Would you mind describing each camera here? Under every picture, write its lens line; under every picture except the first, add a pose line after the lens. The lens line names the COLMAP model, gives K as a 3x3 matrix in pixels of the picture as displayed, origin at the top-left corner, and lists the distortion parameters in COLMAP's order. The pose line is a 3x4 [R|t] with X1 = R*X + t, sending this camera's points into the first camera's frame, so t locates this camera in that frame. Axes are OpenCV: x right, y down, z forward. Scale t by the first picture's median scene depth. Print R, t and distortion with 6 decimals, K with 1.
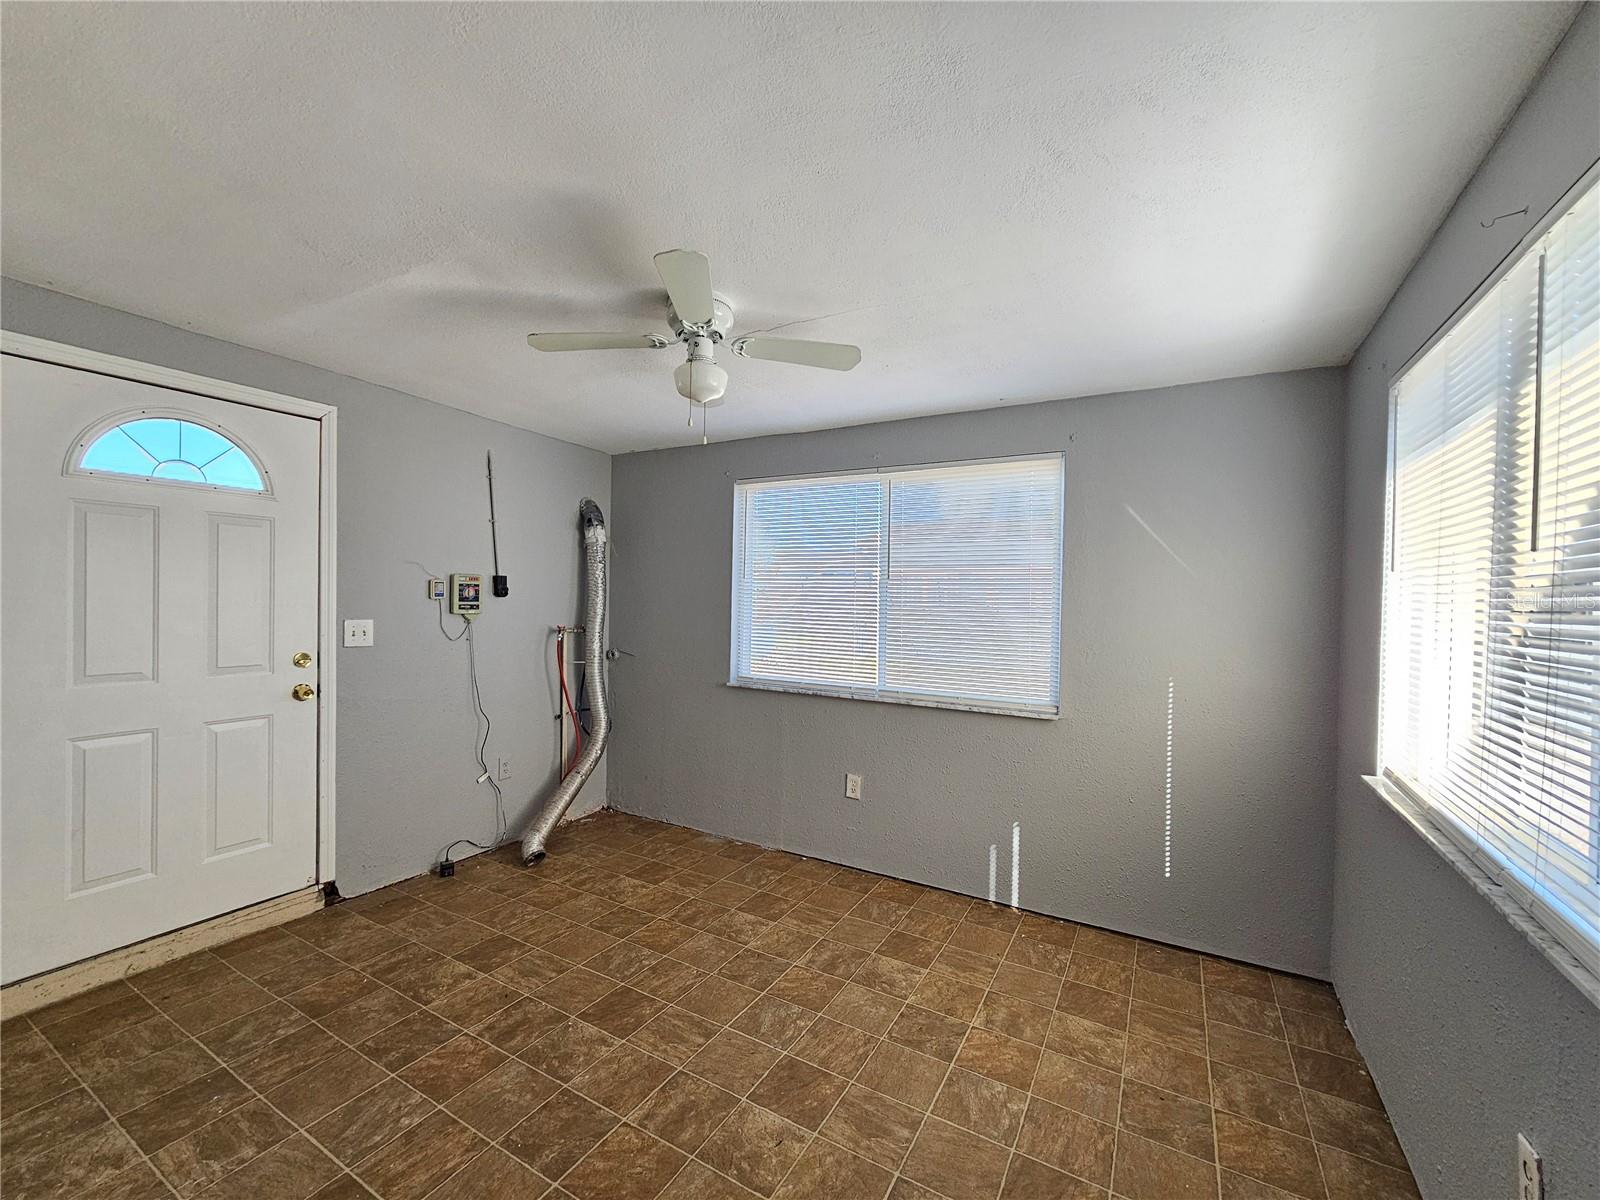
lens RADIAL K [[656.5, 0, 794.7], [0, 656.5, 604.8], [0, 0, 1]] dist [-0.001642, 0.000892]
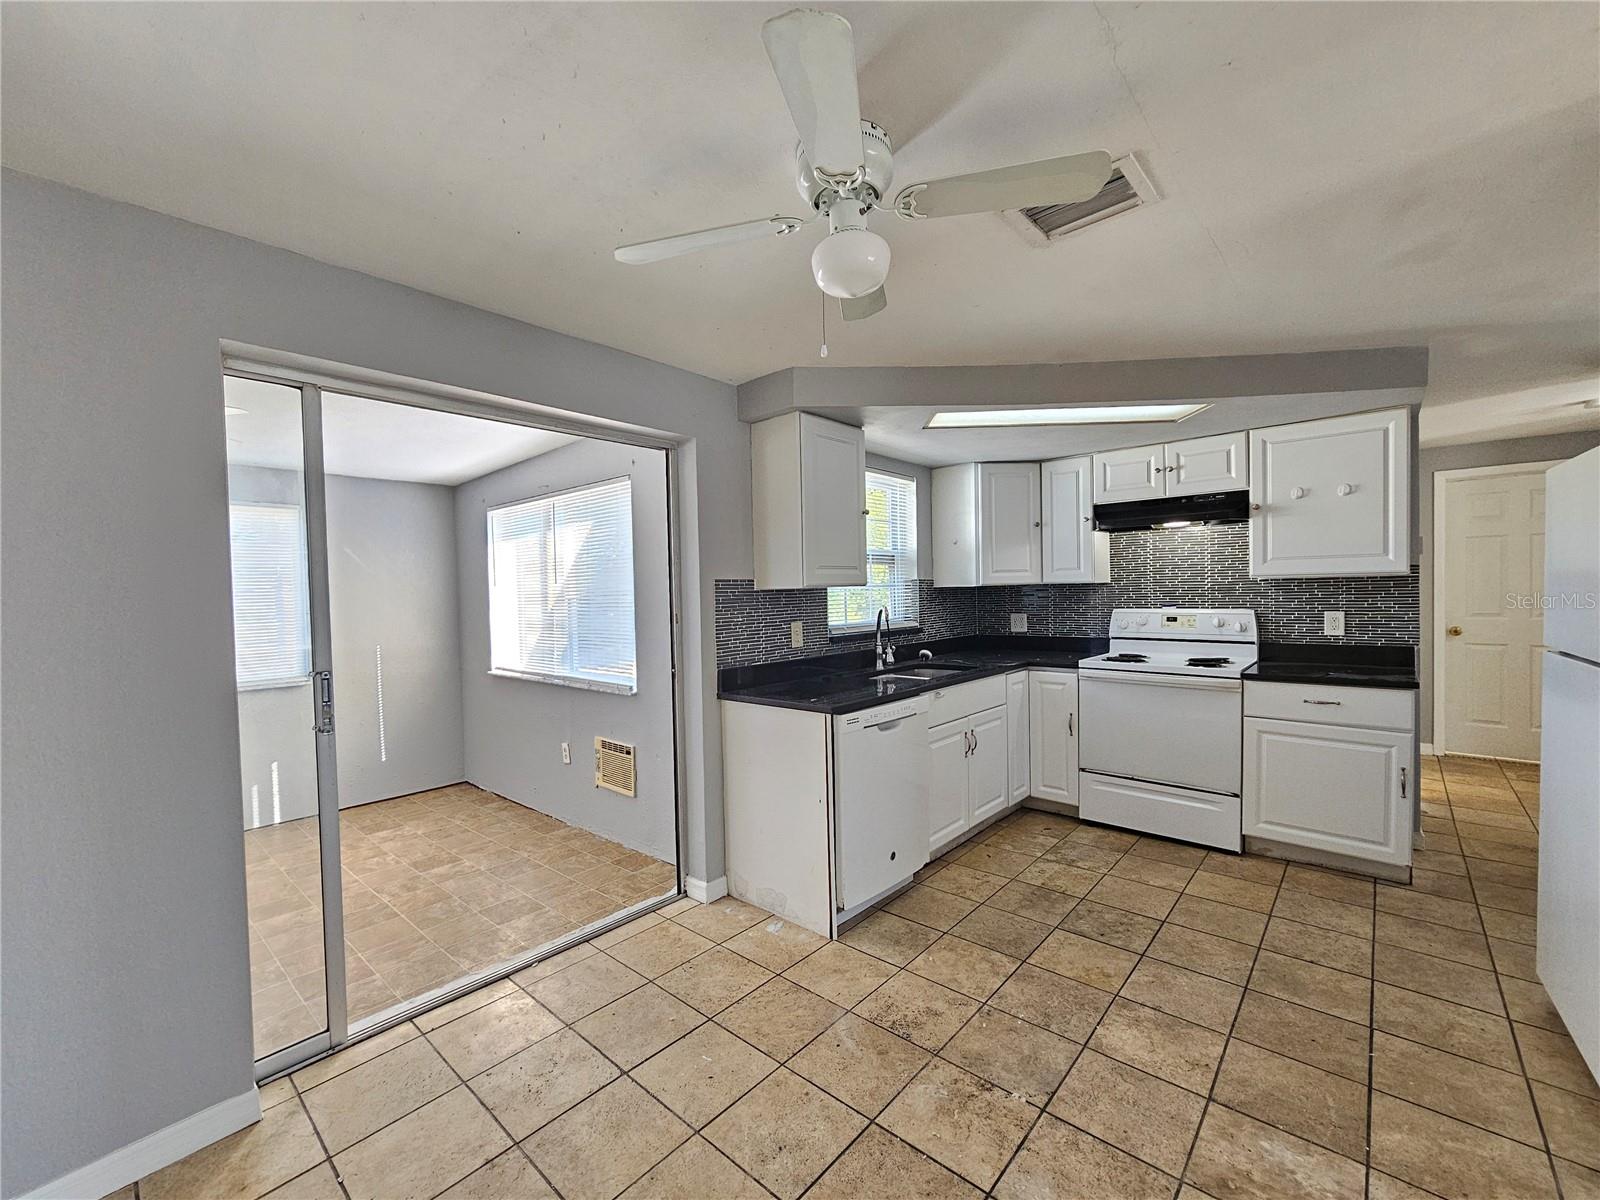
lens RADIAL K [[656.5, 0, 794.7], [0, 656.5, 604.8], [0, 0, 1]] dist [-0.001642, 0.000892]
pose [[0.202375, -0.043578, 0.978338, -1.167623], [0.036970, 0.998637, 0.036834, -0.023543], [-0.978610, 0.028715, 0.203710, -0.549278]]
